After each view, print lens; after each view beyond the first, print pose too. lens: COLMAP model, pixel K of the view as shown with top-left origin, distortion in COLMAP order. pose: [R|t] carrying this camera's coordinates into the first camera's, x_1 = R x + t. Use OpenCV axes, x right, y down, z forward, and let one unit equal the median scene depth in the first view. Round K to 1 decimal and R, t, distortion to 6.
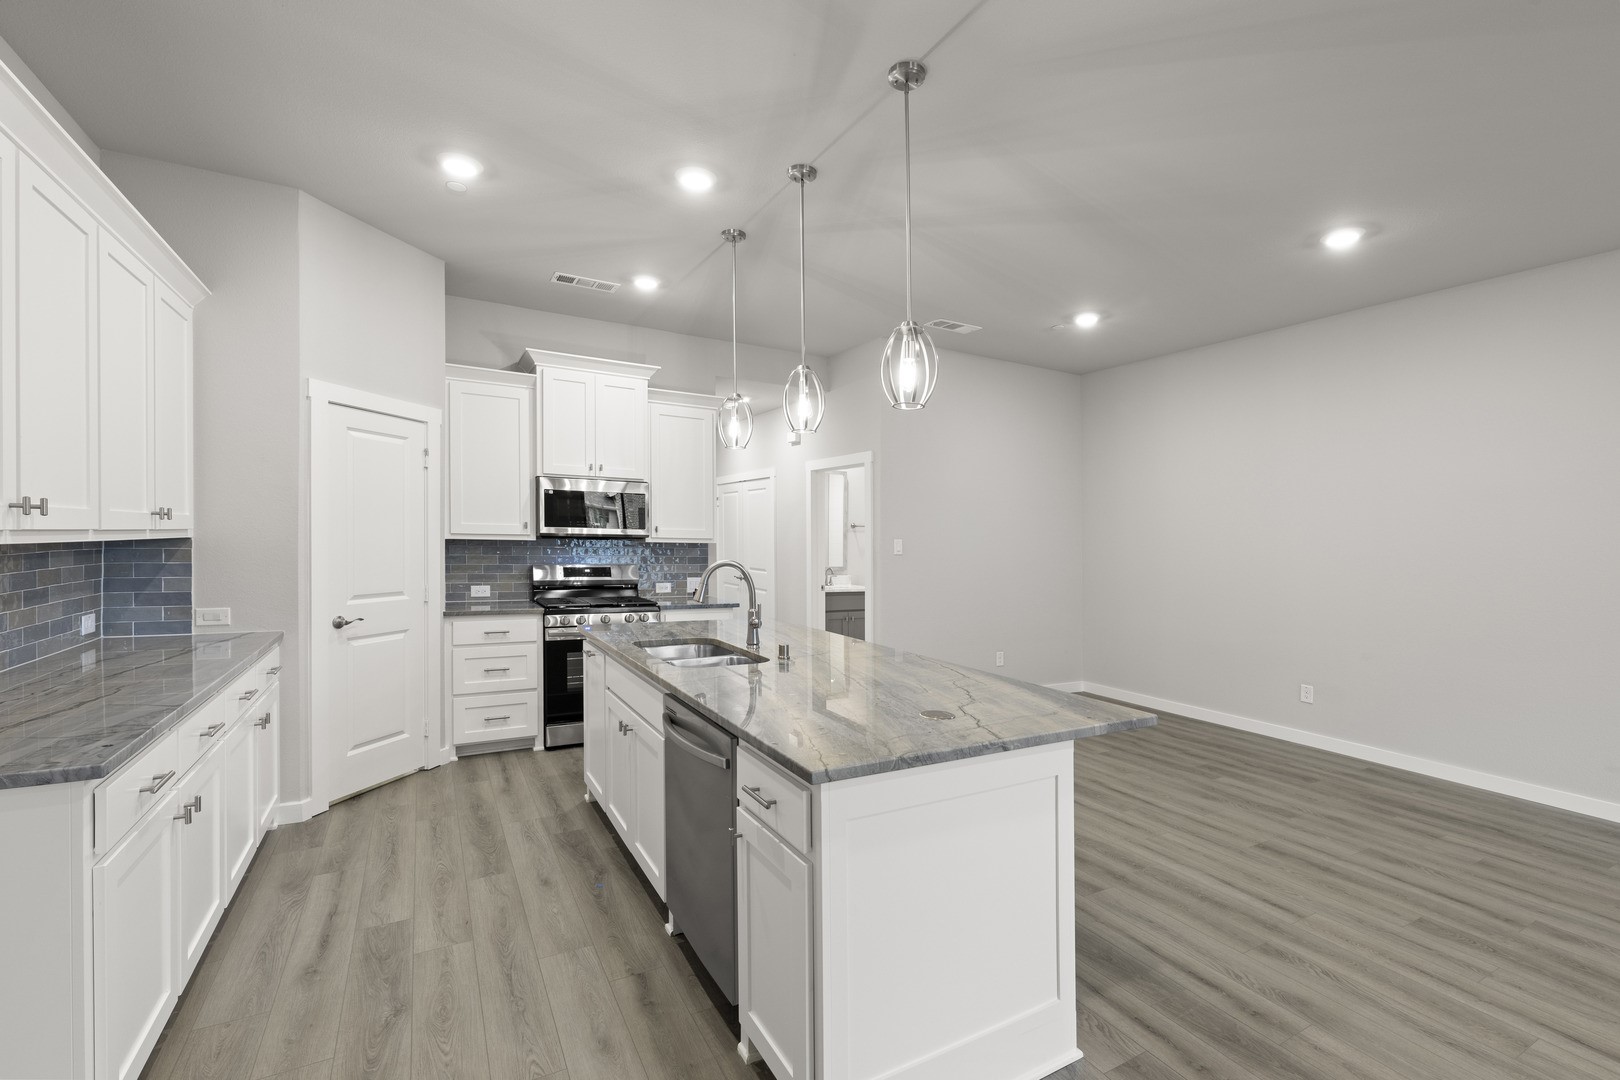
lens RADIAL K [[677.6, 0, 817.2], [0, 677.6, 579.0], [0, 0, 1]] dist [0.003345, 0.000184]
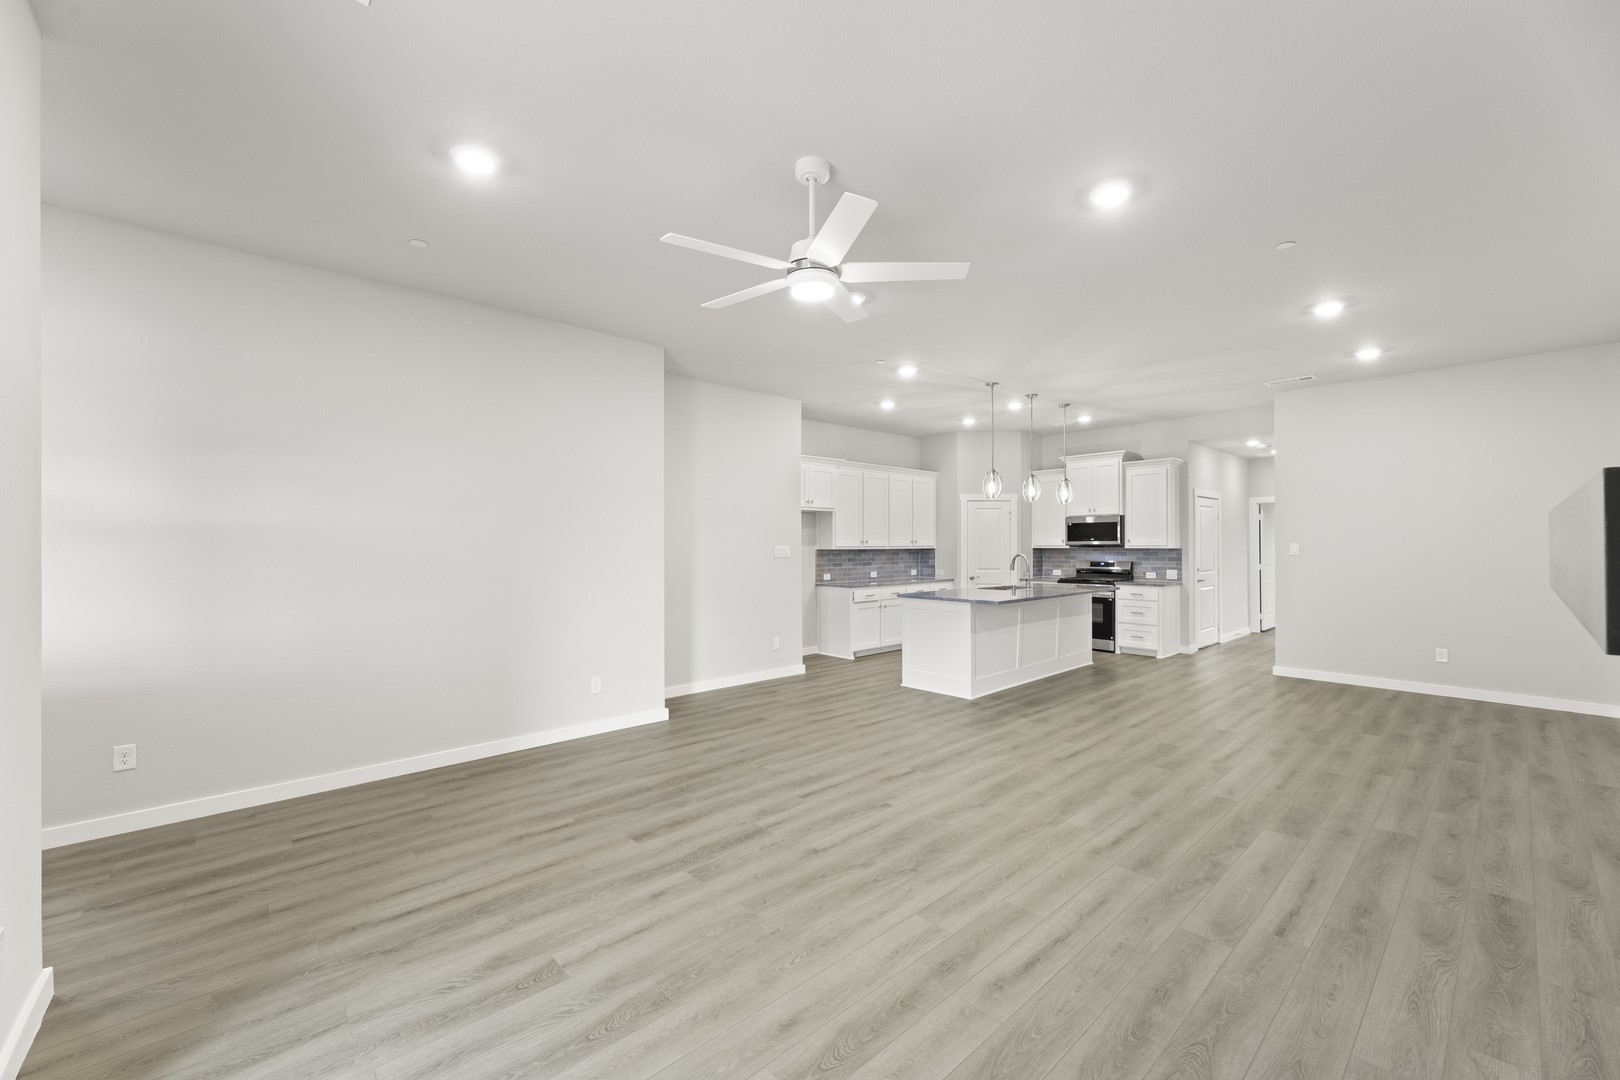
lens RADIAL K [[637.8, 0, 804.6], [0, 637.8, 526.3], [0, 0, 1]] dist [0.000568, 0.000095]
pose [[0.223217, -0.051388, -0.973413, 1.354802], [-0.050628, 0.996650, -0.064225, 0.044523], [0.973453, 0.063618, 0.219867, -0.214270]]
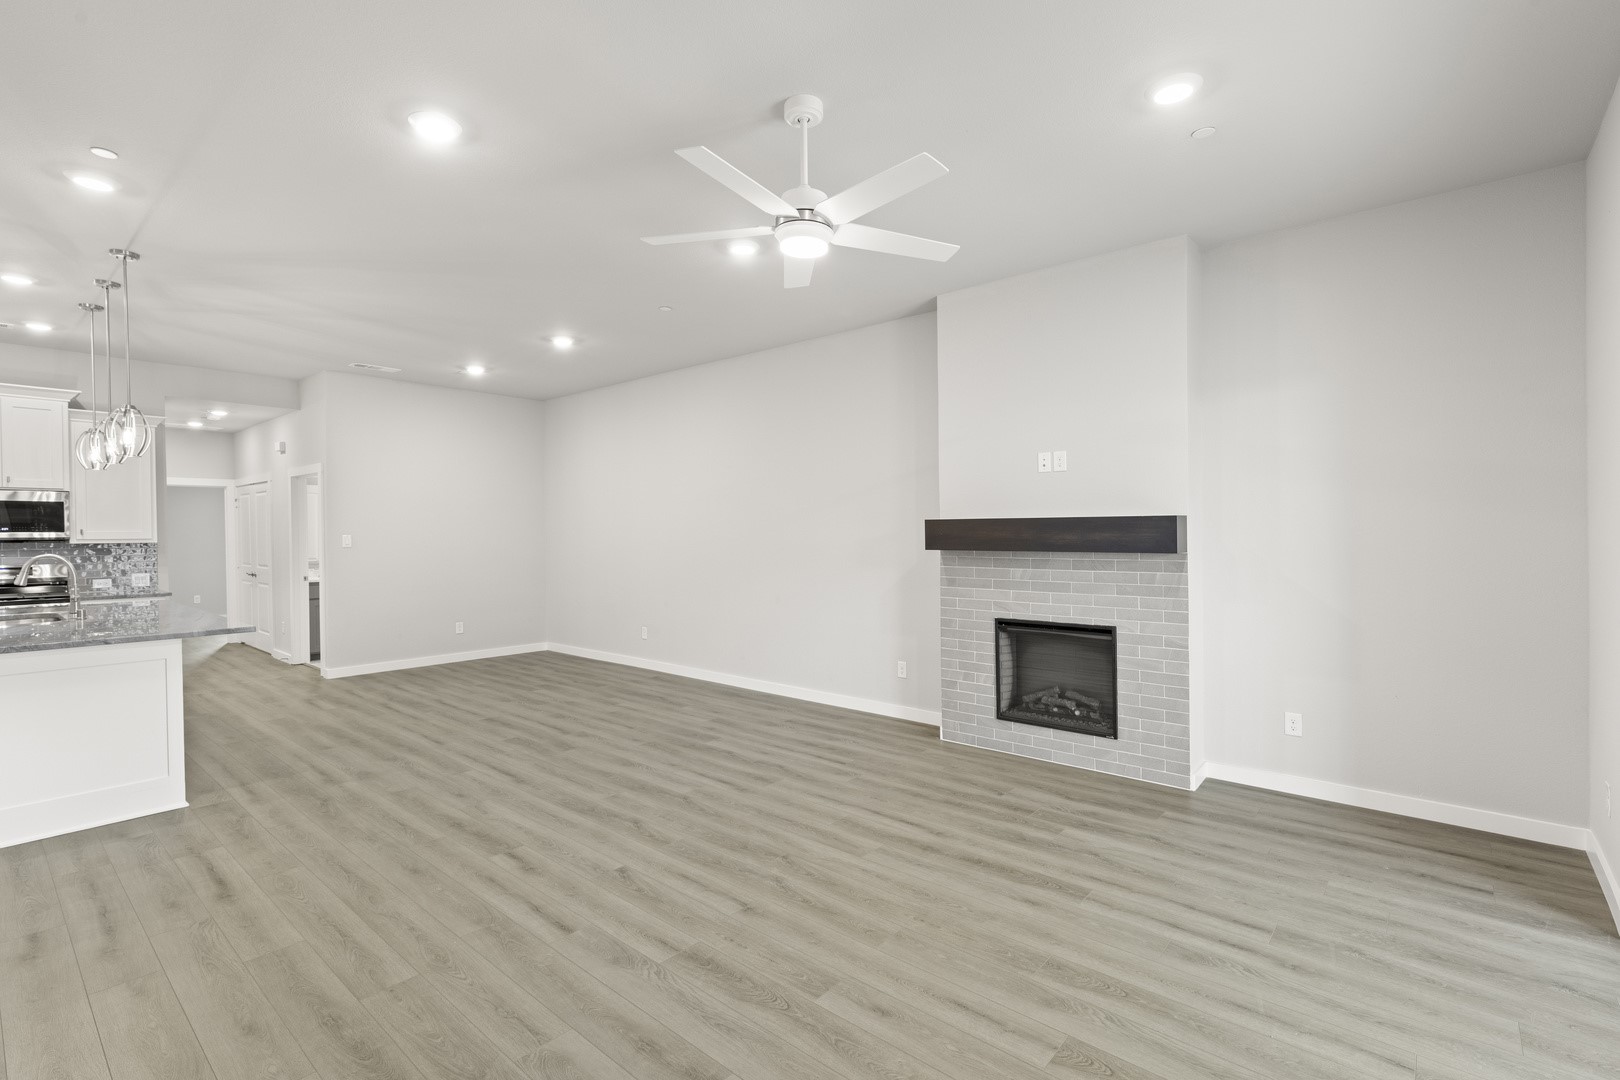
lens RADIAL K [[735.2, 0, 804.7], [0, 735.2, 529.8], [0, 0, 1]] dist [0.001101, 0.000684]
pose [[0.941735, -0.027396, 0.335237, 0.559648], [0.047376, 0.997545, -0.051566, 0.050133], [-0.333002, 0.064444, 0.940722, -0.649673]]
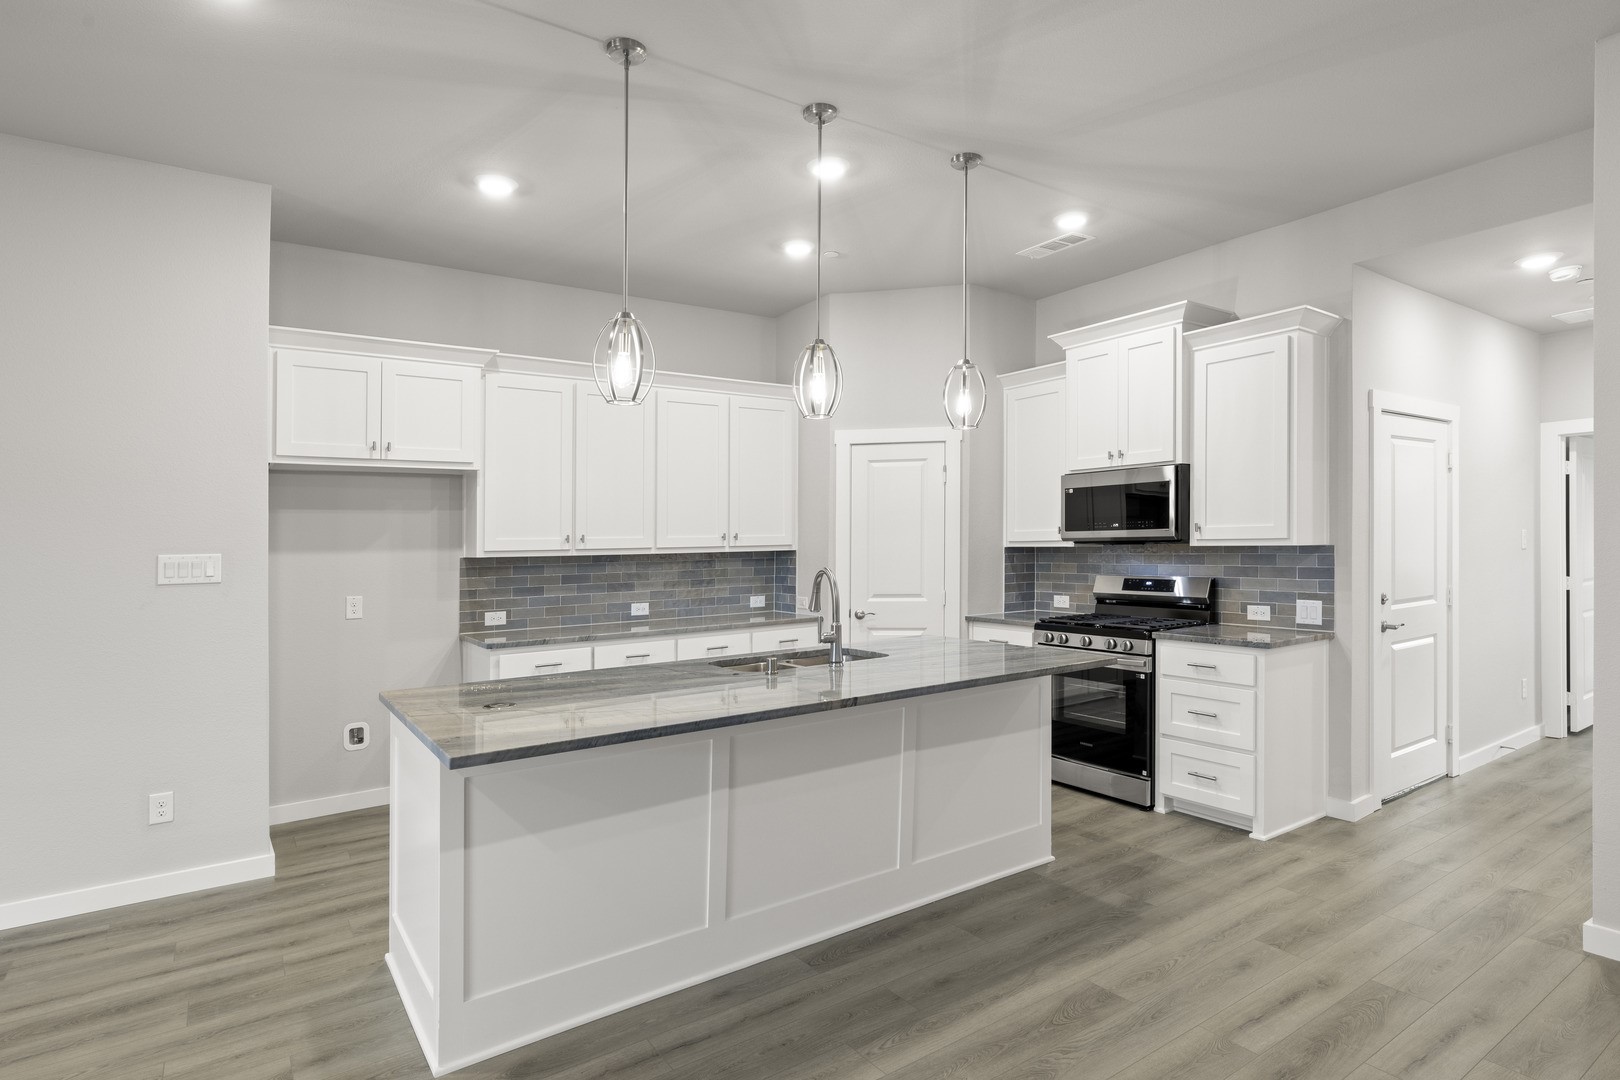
lens RADIAL K [[860.0, 0, 810.0], [0, 860.0, 540.0], [0, 0, 1]] dist [-0.000730, 0.000682]
pose [[0.099012, -0.025603, -0.994757, 0.701796], [-0.041501, 0.998693, -0.029835, -0.018705], [0.994220, 0.044237, 0.097820, 0.577569]]
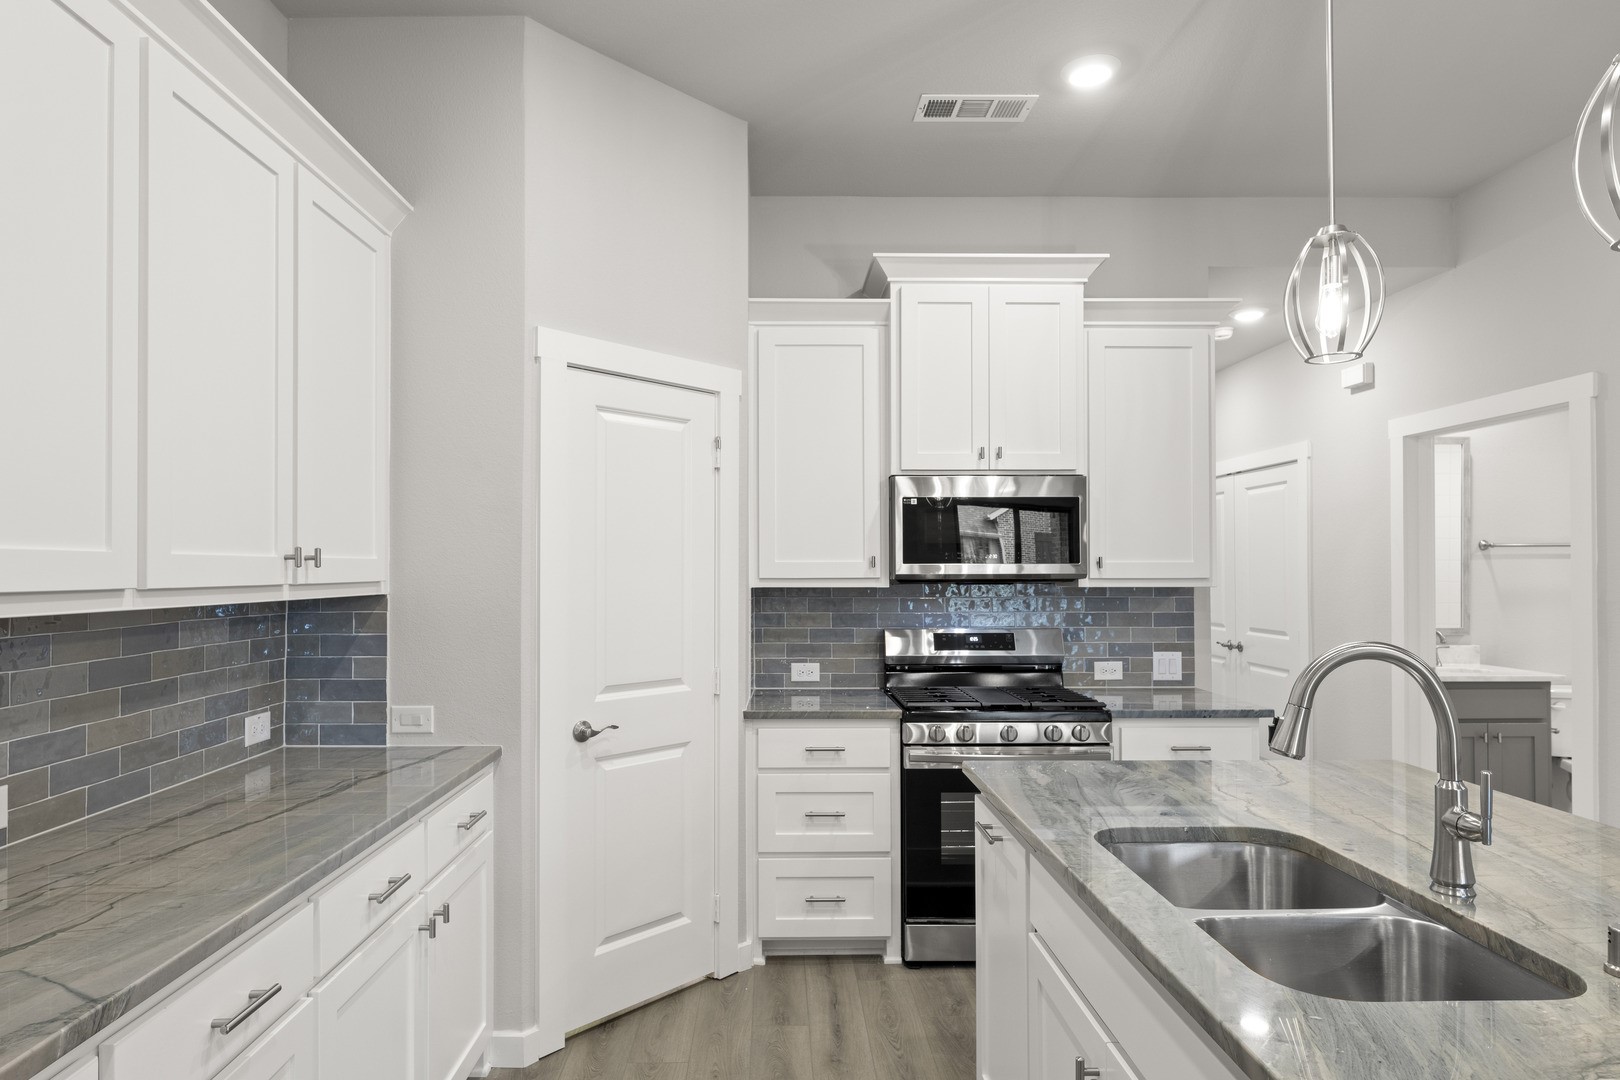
lens RADIAL K [[932.4, 0, 811.6], [0, 932.4, 568.6], [0, 0, 1]] dist [-0.020683, -0.000380]
pose [[0.886633, -0.023979, -0.461852, -0.112851], [-0.007730, 0.997747, -0.066642, -0.020760], [0.462410, 0.062657, 0.884450, 0.282424]]
